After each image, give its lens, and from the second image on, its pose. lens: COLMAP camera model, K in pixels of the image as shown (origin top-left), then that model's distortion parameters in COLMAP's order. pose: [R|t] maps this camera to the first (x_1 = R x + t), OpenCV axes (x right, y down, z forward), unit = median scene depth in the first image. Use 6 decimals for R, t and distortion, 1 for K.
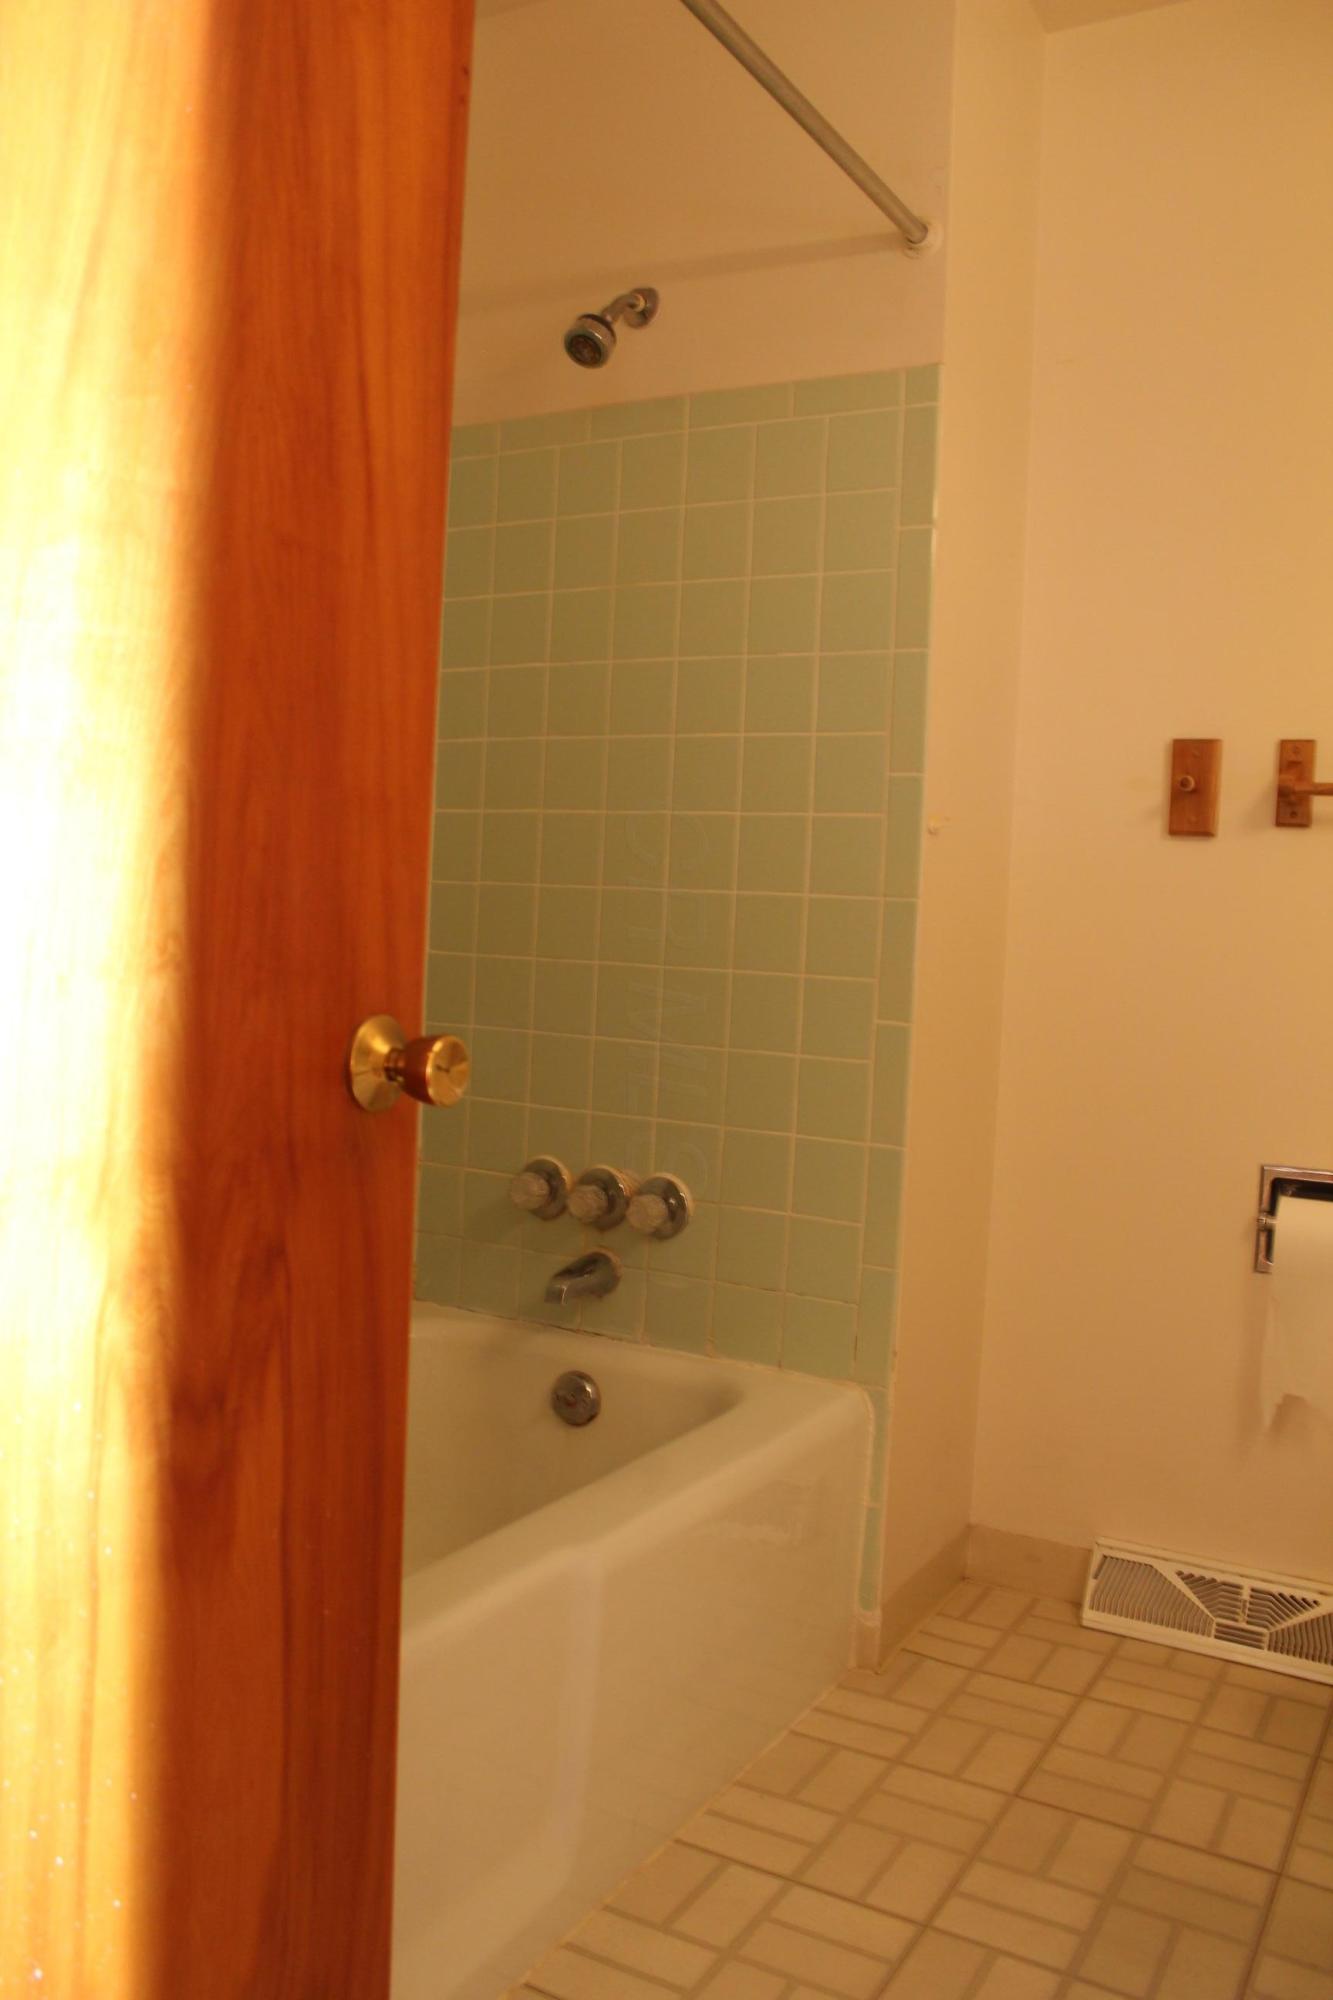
lens RADIAL K [[1631.1, 0, 653.7], [0, 1631.1, 999.5], [0, 0, 1]] dist [-0.173117, 0.139739]
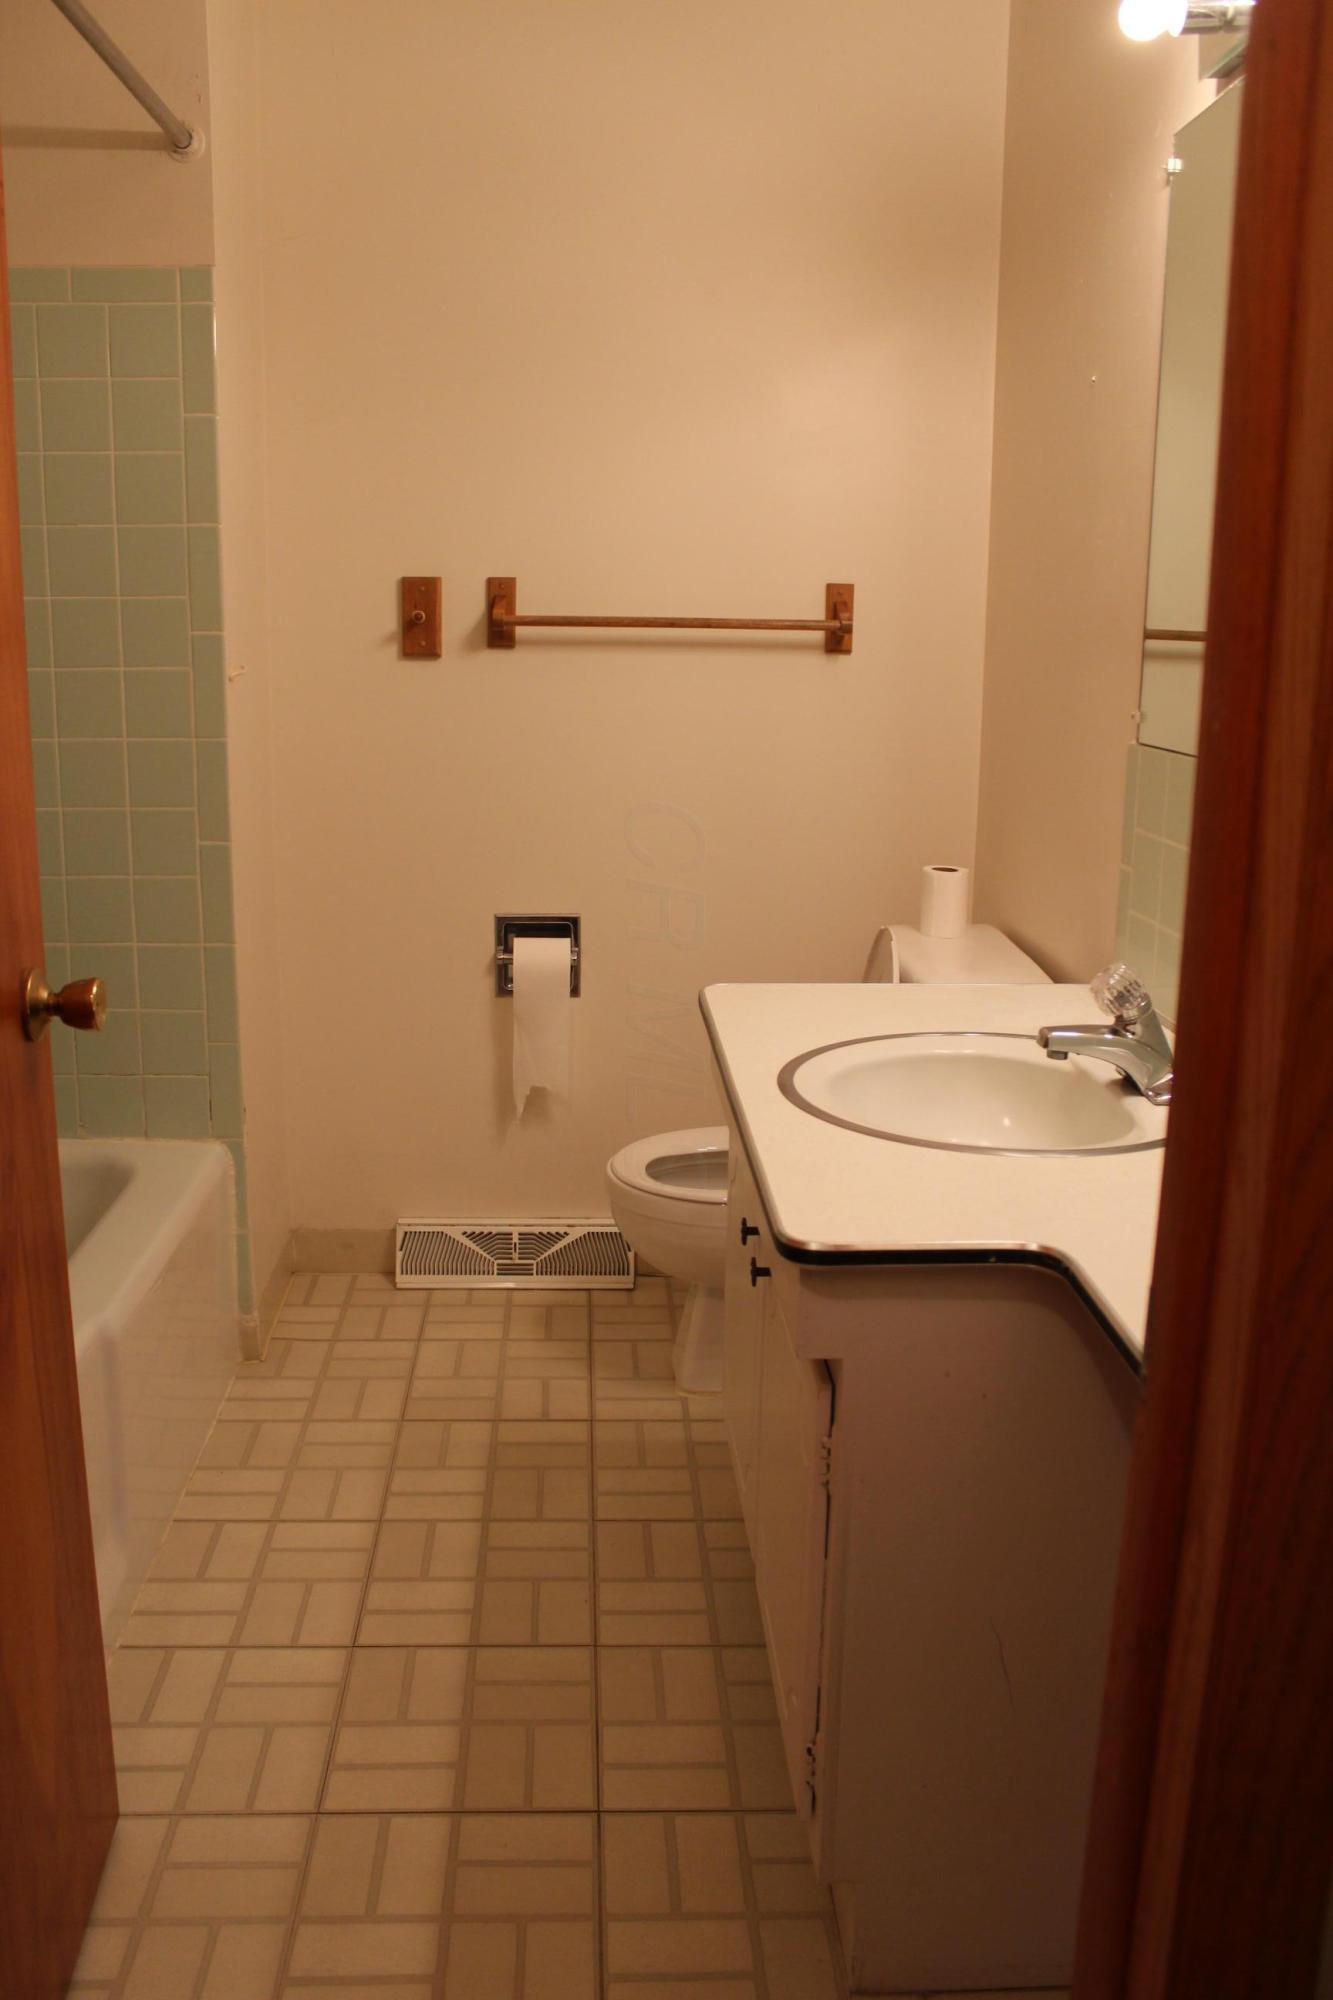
lens RADIAL K [[1631.1, 0, 653.7], [0, 1631.1, 999.5], [0, 0, 1]] dist [-0.173117, 0.139739]
pose [[0.843681, -0.158087, 0.513041, -0.203018], [0.052901, 0.975490, 0.213590, -0.107924], [-0.534232, -0.153061, 0.831365, -0.175731]]
